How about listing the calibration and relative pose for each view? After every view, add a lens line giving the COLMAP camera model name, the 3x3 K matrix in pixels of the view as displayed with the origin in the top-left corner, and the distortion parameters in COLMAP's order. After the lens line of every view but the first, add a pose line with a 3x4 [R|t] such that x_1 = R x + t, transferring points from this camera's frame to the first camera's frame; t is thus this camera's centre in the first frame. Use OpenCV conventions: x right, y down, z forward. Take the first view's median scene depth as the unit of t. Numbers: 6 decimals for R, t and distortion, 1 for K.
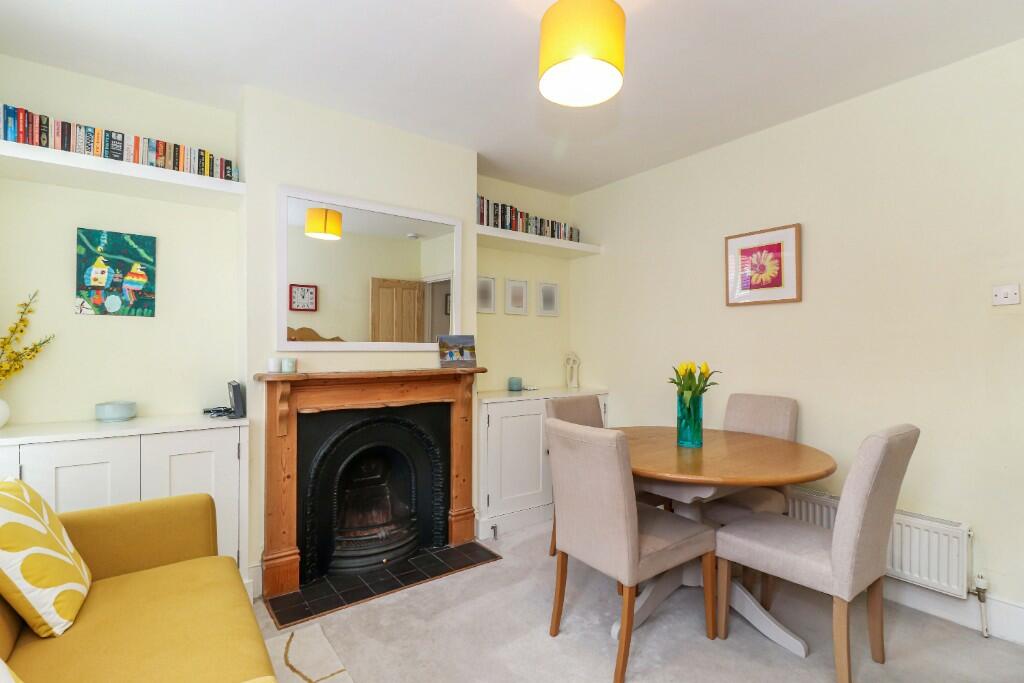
lens RADIAL K [[475.7, 0, 511.1], [0, 475.7, 344.9], [0, 0, 1]] dist [0.004616, -0.004827]
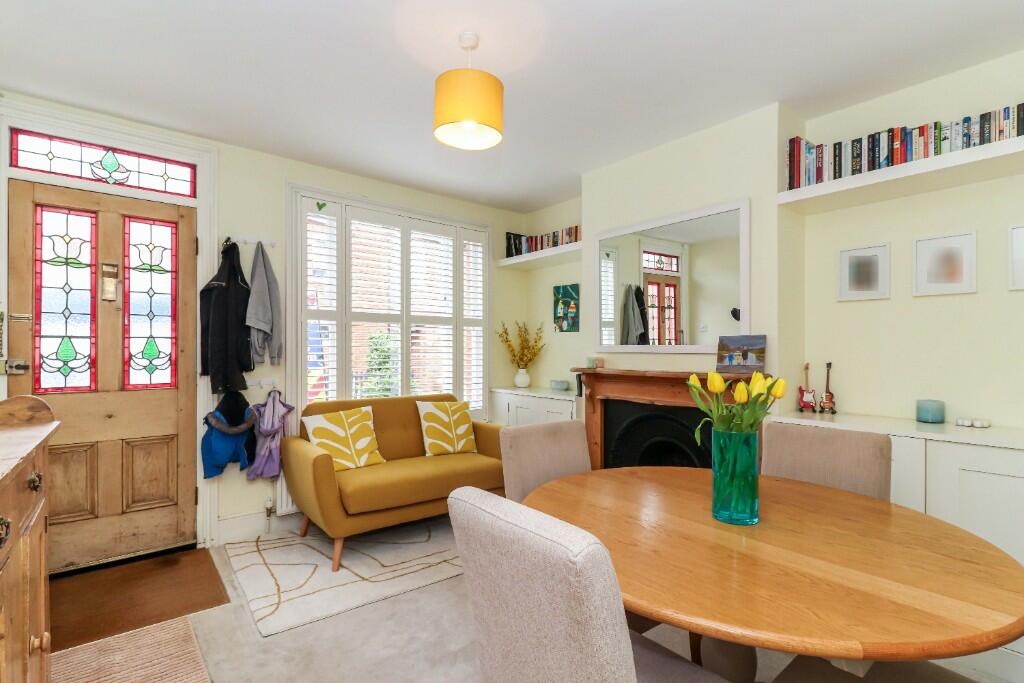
lens RADIAL K [[475.7, 0, 511.9], [0, 475.7, 347.1], [0, 0, 1]] dist [0.004616, -0.004827]
pose [[0.049930, -0.004238, -0.998744, 0.886931], [0.004561, 0.999982, -0.004015, 0.001716], [0.998742, -0.004354, 0.049948, 0.667292]]
